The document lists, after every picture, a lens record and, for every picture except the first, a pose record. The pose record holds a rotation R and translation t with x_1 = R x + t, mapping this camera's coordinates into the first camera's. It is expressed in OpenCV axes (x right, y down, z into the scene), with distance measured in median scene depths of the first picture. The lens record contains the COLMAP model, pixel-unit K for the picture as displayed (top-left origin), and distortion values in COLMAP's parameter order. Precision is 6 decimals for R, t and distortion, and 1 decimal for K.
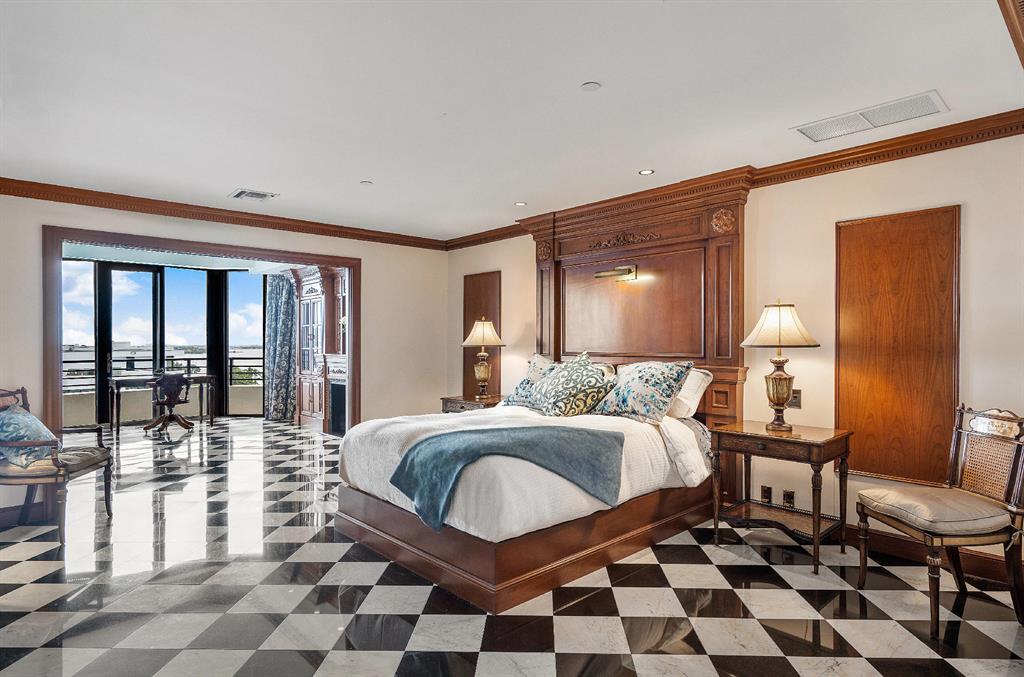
lens RADIAL K [[565.9, 0, 512.0], [0, 565.9, 338.5], [0, 0, 1]] dist [0.002104, 0.000516]
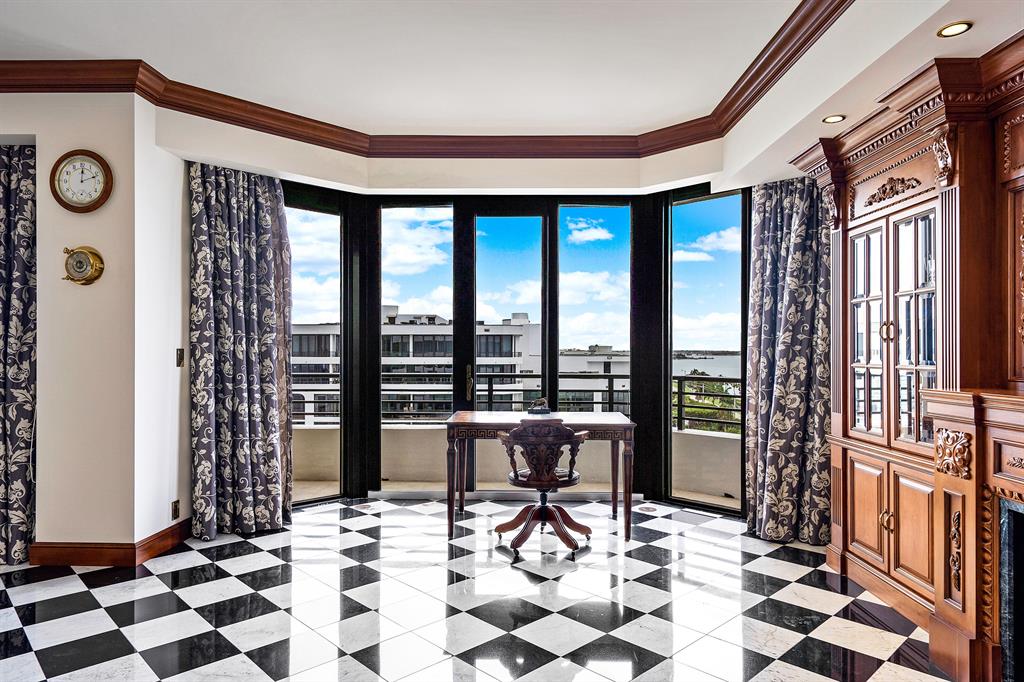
lens RADIAL K [[629.9, 0, 512.0], [0, 629.9, 341.0], [0, 0, 1]] dist [0.053919, 0.001789]
pose [[0.725077, -0.000275, -0.688668, -0.239792], [-0.002837, 0.999990, -0.003386, 0.004366], [0.688662, 0.004409, 0.725069, 0.541954]]
